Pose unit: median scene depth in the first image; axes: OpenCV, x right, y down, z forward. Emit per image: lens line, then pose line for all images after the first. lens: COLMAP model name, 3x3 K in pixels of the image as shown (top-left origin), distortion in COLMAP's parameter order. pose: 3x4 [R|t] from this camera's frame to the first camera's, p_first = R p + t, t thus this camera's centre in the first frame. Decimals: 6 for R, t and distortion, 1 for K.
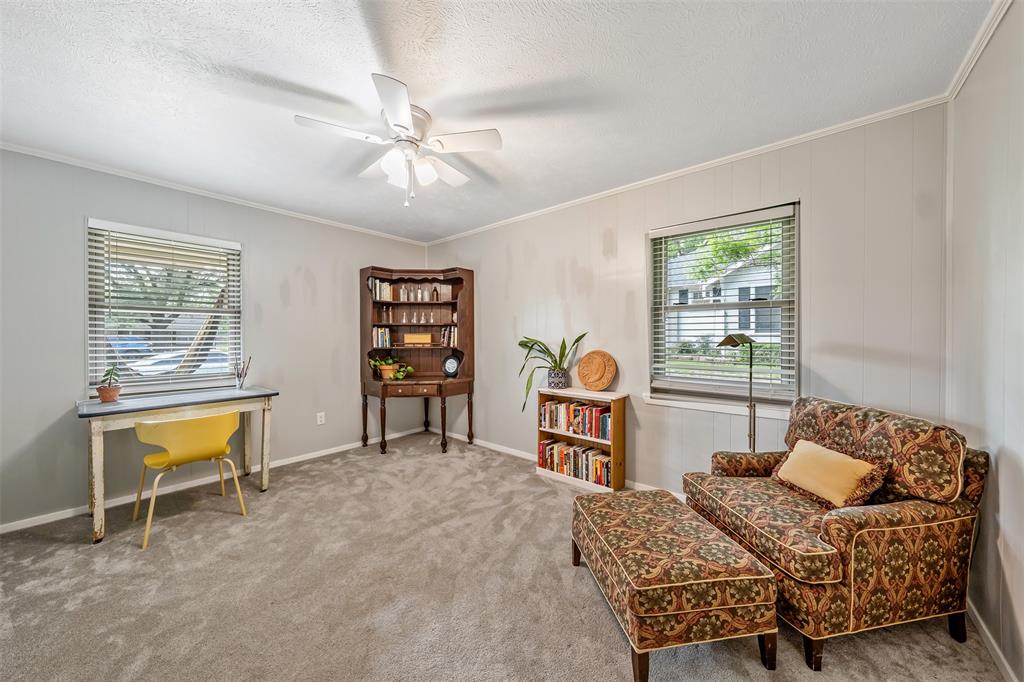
lens RADIAL K [[356.9, 0, 510.9], [0, 356.9, 337.7], [0, 0, 1]] dist [-0.002619, -0.000220]
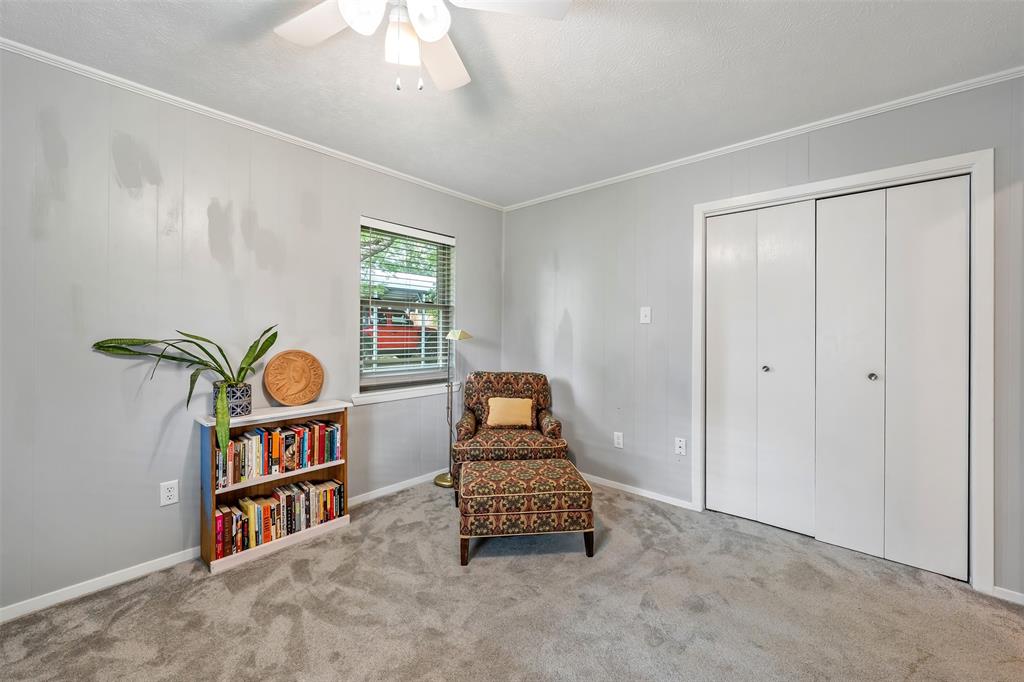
lens RADIAL K [[407.3, 0, 511.4], [0, 407.3, 335.9], [0, 0, 1]] dist [0.002745, 0.000082]
pose [[0.014289, -0.006148, 0.999879, -0.604618], [0.003369, 0.999976, 0.006100, 0.002644], [-0.999892, 0.003282, 0.014309, 0.555683]]
